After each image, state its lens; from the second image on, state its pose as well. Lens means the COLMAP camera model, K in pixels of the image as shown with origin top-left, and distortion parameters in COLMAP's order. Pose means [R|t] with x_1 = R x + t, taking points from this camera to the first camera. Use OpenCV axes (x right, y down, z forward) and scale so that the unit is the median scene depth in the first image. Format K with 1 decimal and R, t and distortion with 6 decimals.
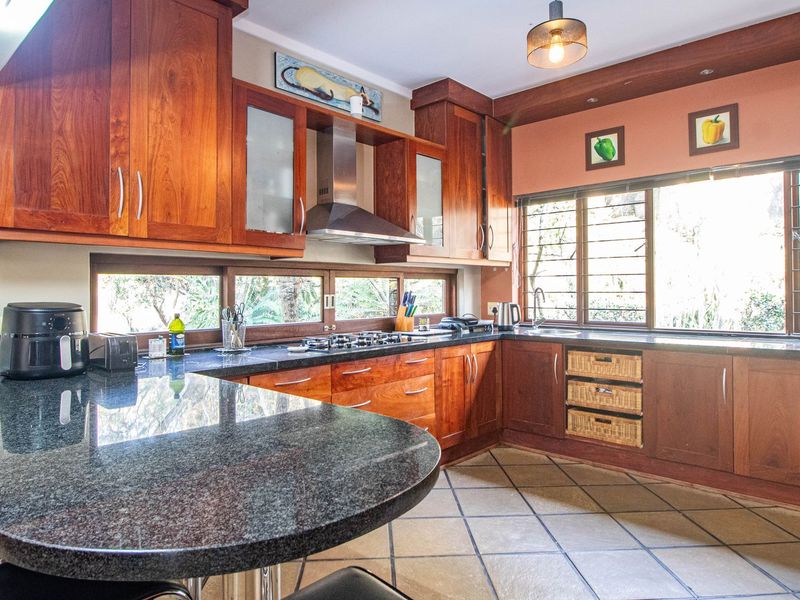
lens RADIAL K [[527.8, 0, 402.6], [0, 527.8, 294.0], [0, 0, 1]] dist [-0.008726, -0.001141]
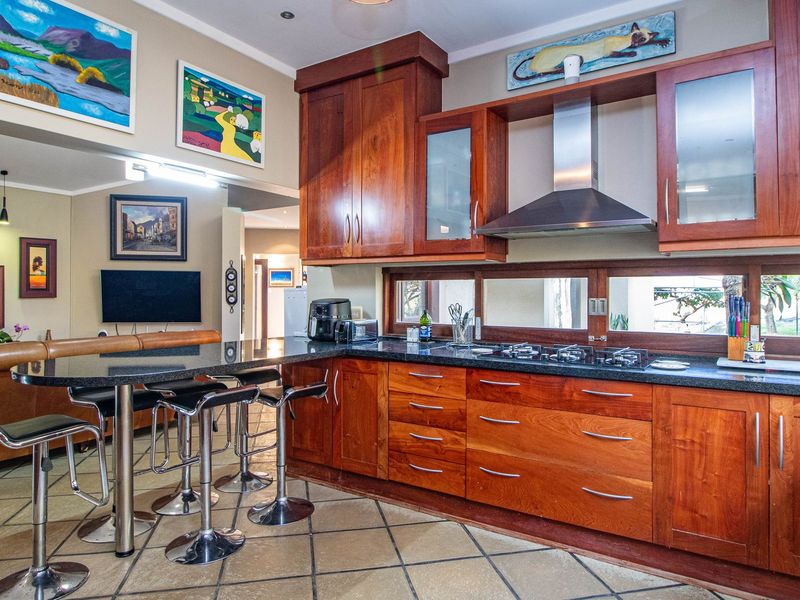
lens RADIAL K [[527.8, 0, 401.9], [0, 527.8, 296.8], [0, 0, 1]] dist [-0.008726, -0.001141]
pose [[0.129287, 0.012356, -0.991530, 0.780789], [-0.010129, 0.999887, 0.011139, -0.008696], [0.991556, 0.008603, 0.129397, 0.714633]]
